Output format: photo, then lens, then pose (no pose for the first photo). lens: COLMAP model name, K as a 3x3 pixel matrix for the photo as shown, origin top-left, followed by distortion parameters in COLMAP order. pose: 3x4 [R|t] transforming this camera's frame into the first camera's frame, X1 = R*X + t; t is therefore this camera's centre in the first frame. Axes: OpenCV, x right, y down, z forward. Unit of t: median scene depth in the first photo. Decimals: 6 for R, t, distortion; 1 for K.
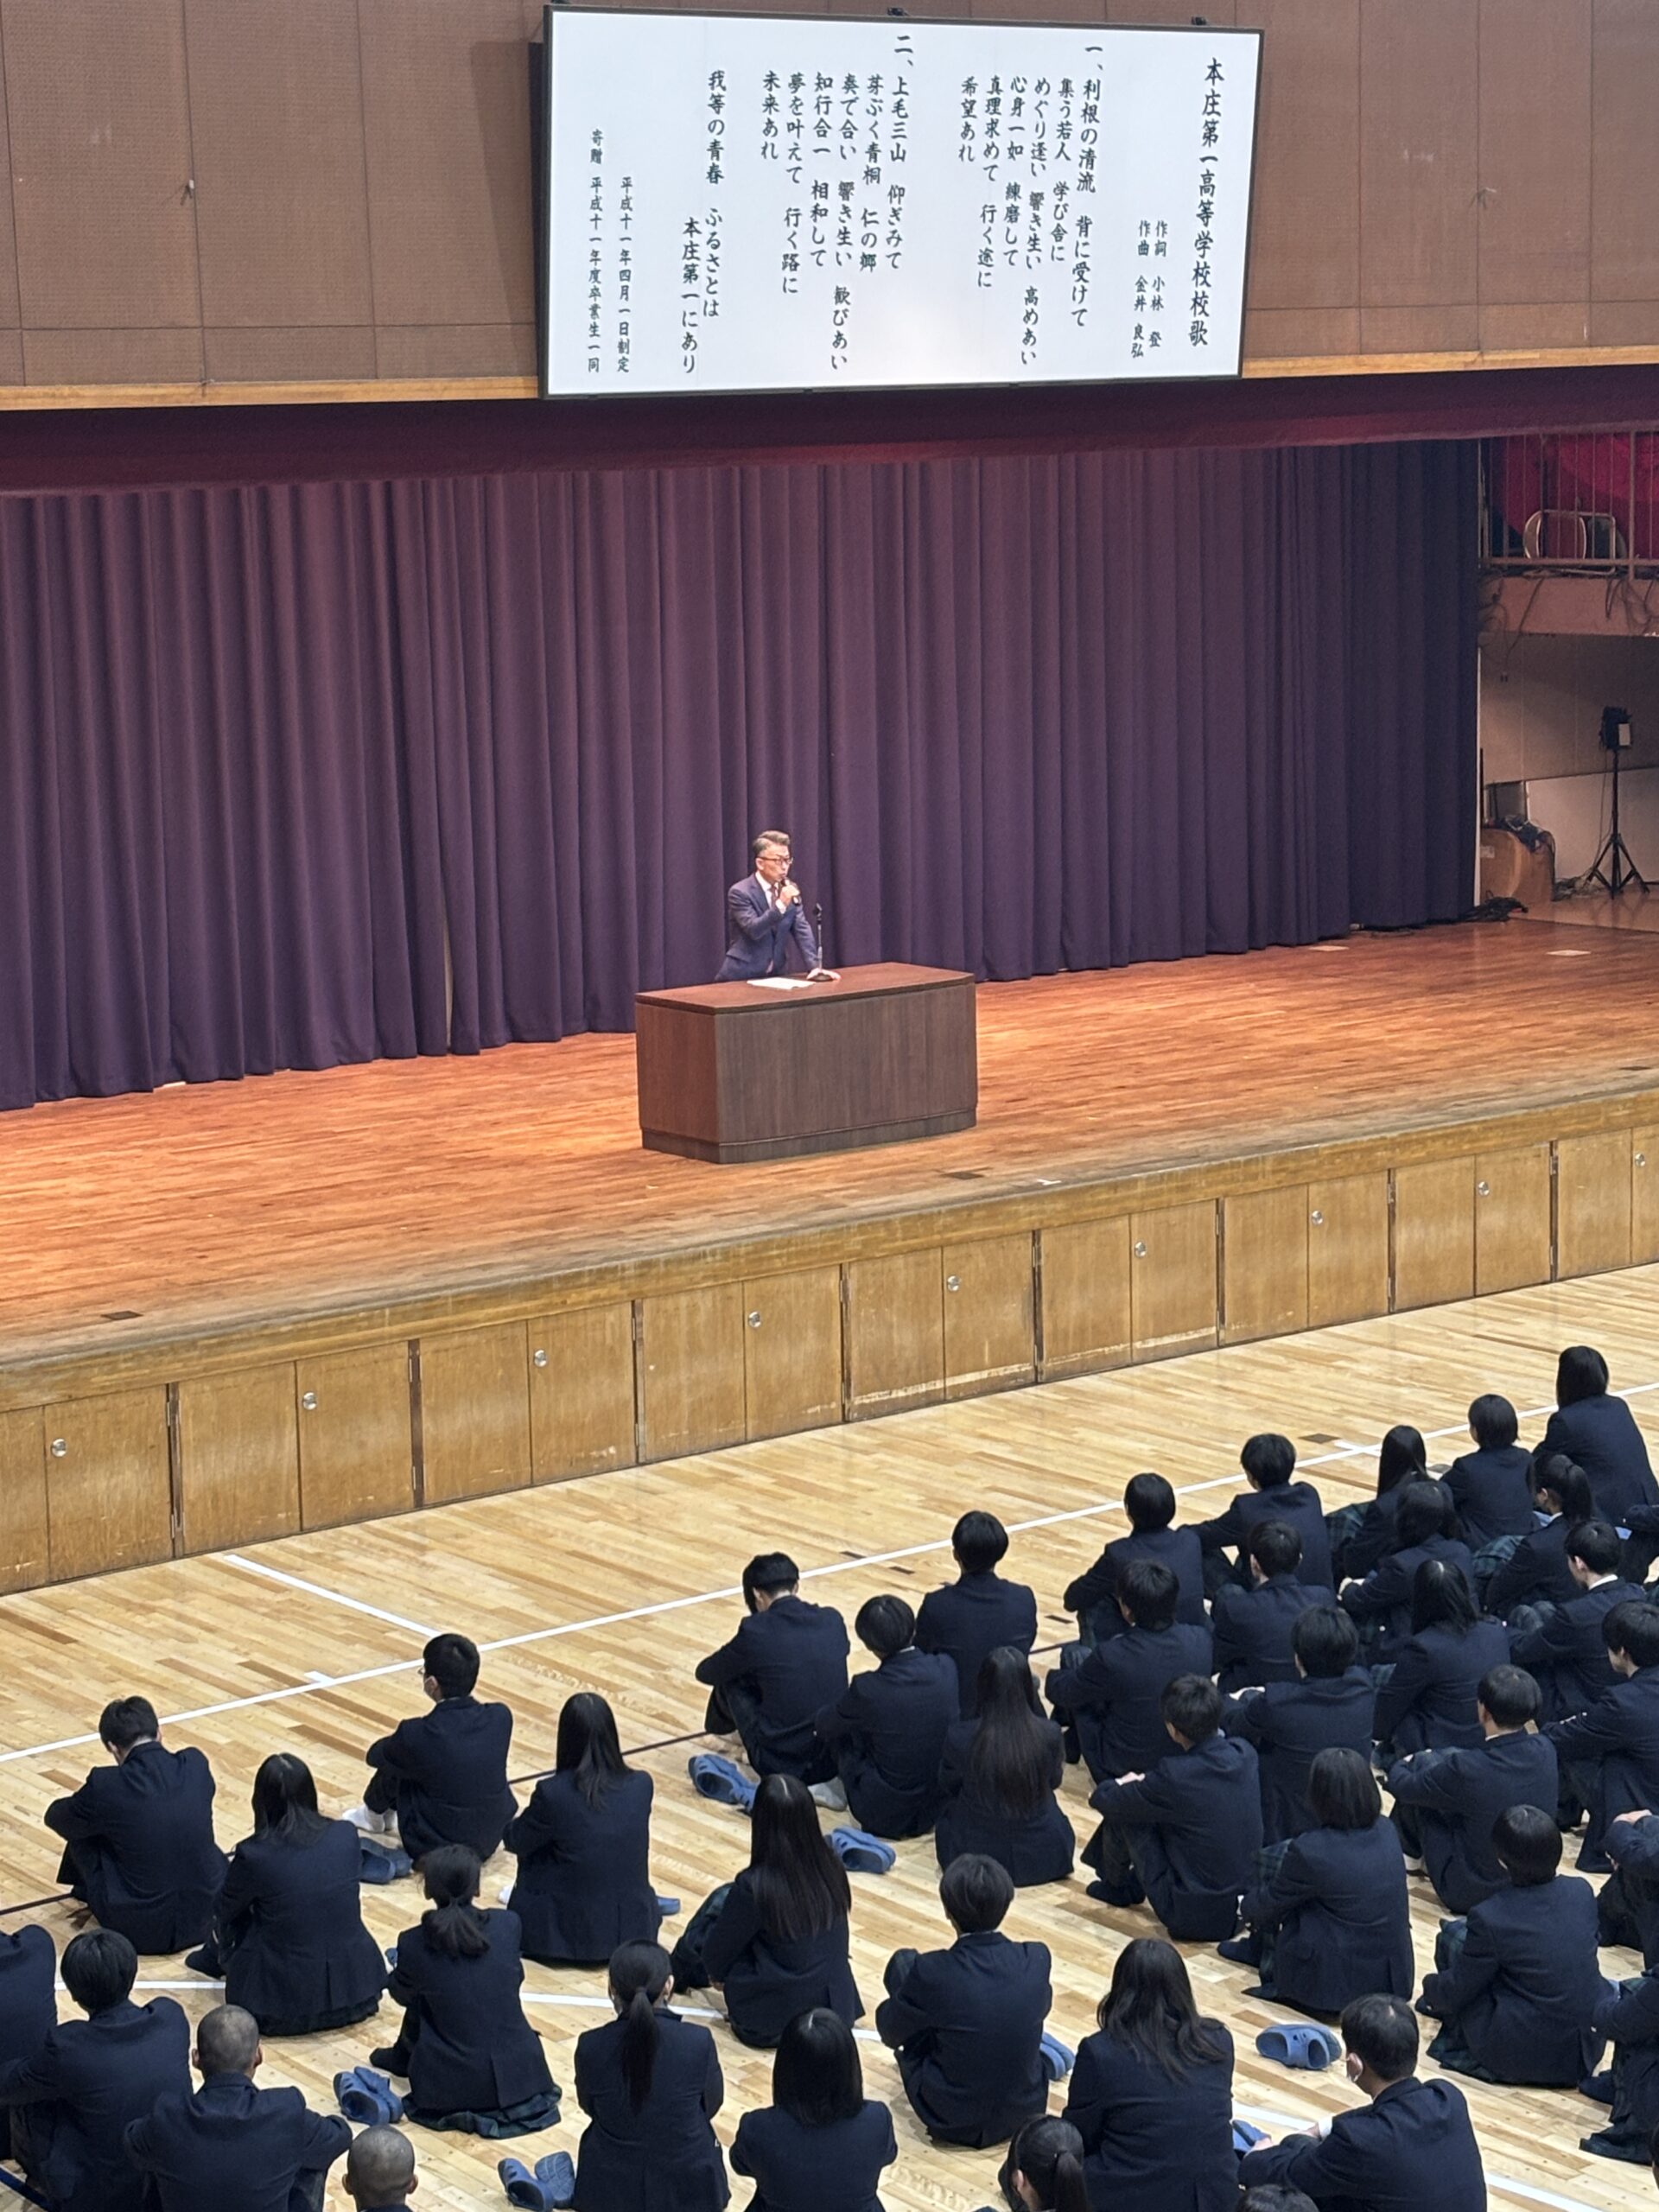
lens RADIAL K [[4417.4, 0, 833.1], [0, 4417.4, 1103.1], [0, 0, 1]] dist [0.269106, -1.141976]
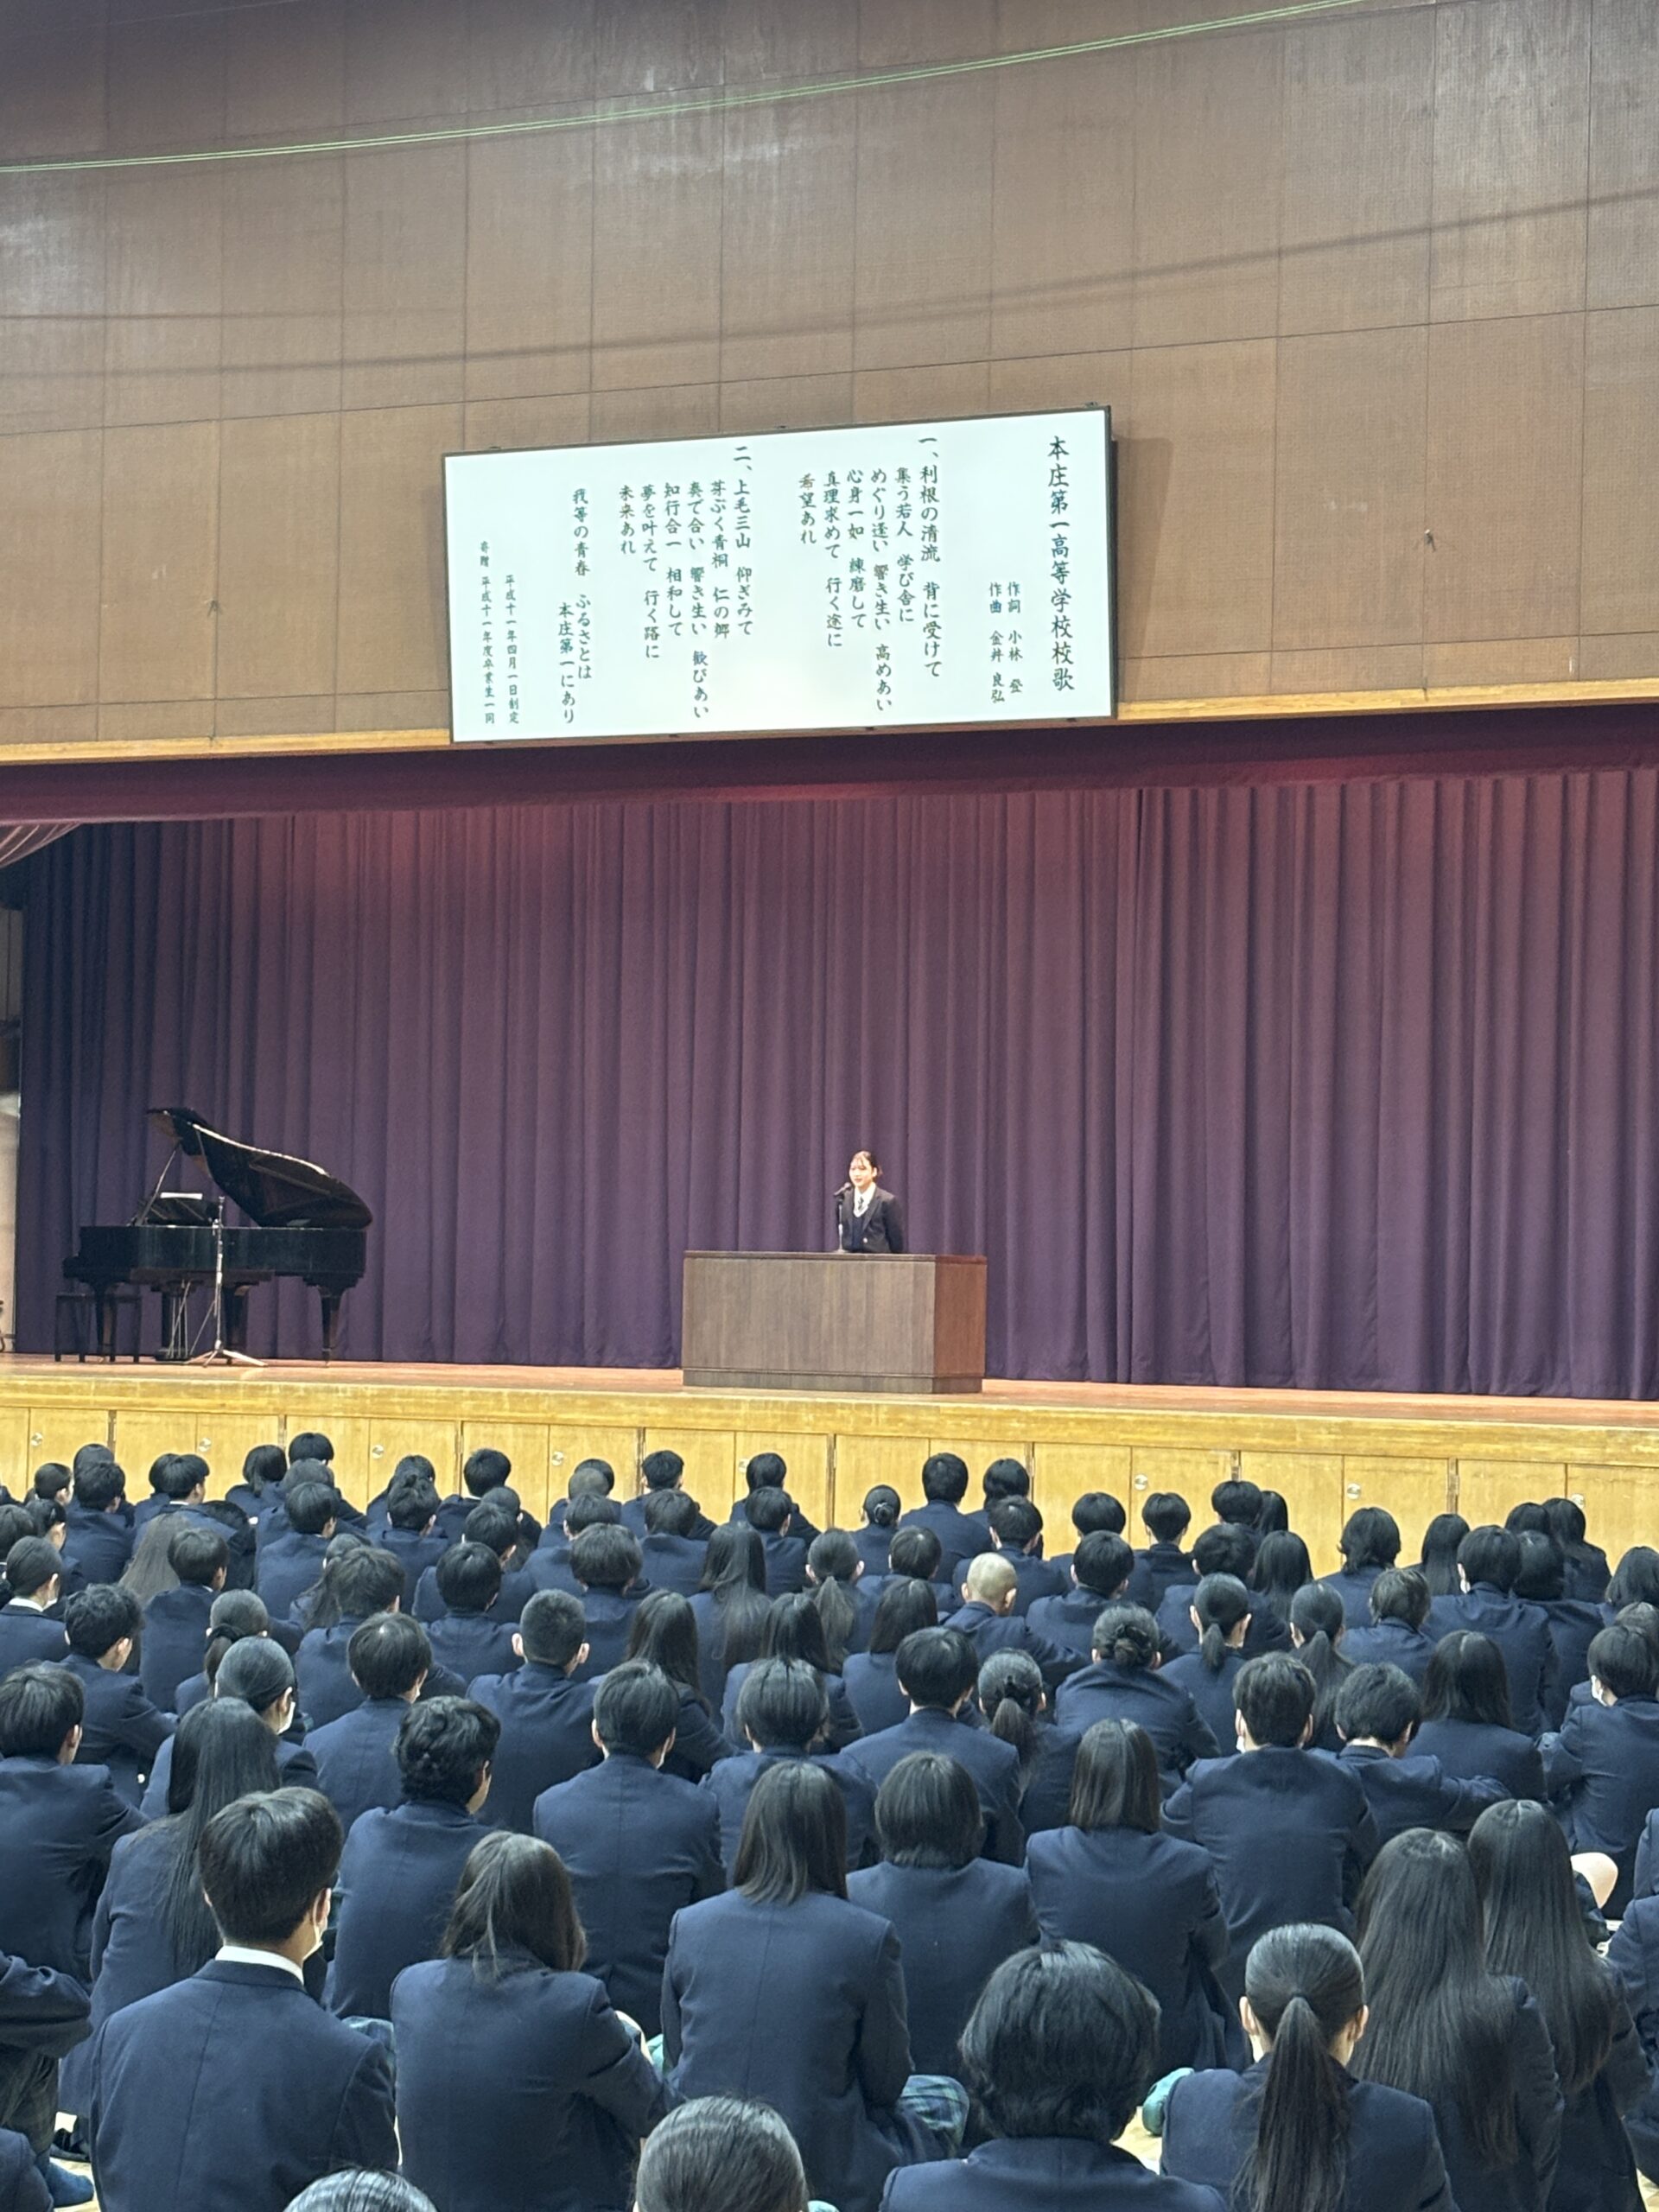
lens RADIAL K [[4632.8, 0, 830.5], [0, 4632.8, 1099.9], [0, 0, 1]] dist [0.266835, -0.841773]
pose [[0.443454, 0.001192, -0.896296, 1.163028], [-0.173692, 0.981157, -0.084631, 0.038908], [0.879306, 0.193210, 0.435305, 0.503053]]
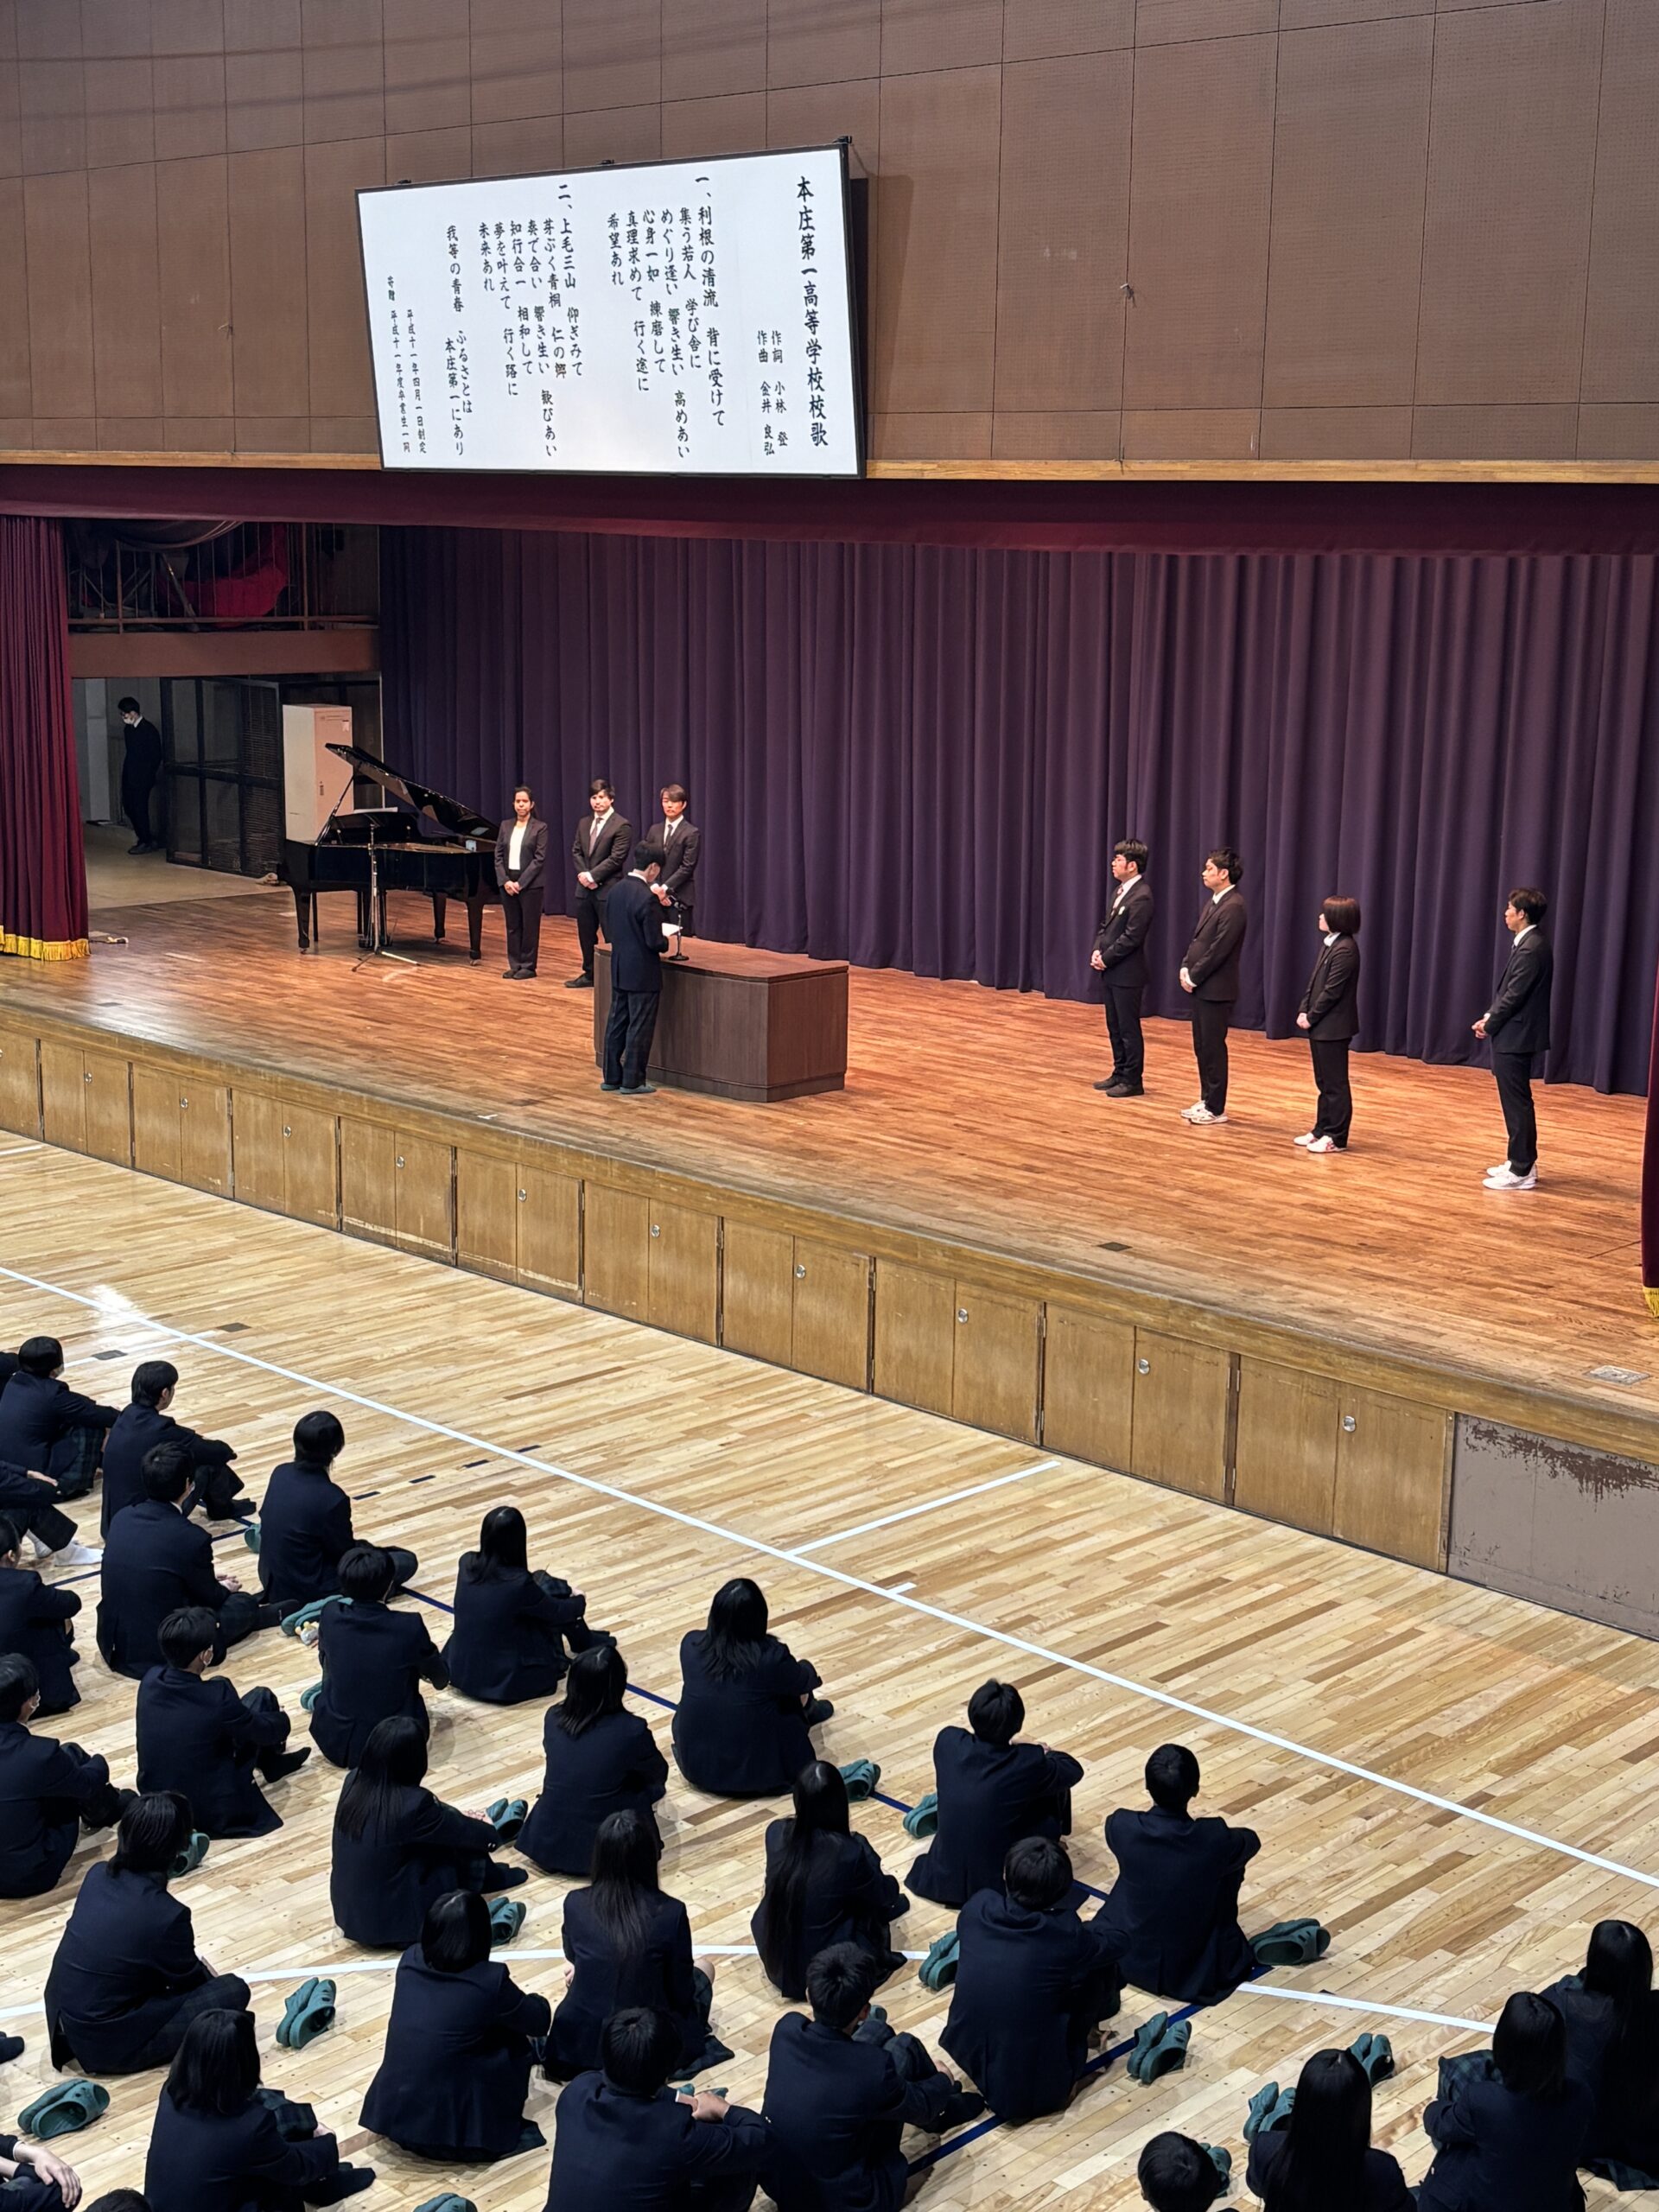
lens RADIAL K [[2922.2, 0, 823.9], [0, 2922.2, 1106.0], [0, 0, 1]] dist [0.245775, -0.946451]
pose [[0.139524, 0.231728, -0.962723, 0.872975], [-0.176024, 0.962552, 0.206176, -0.175415], [0.974448, 0.140696, 0.175088, 0.961759]]
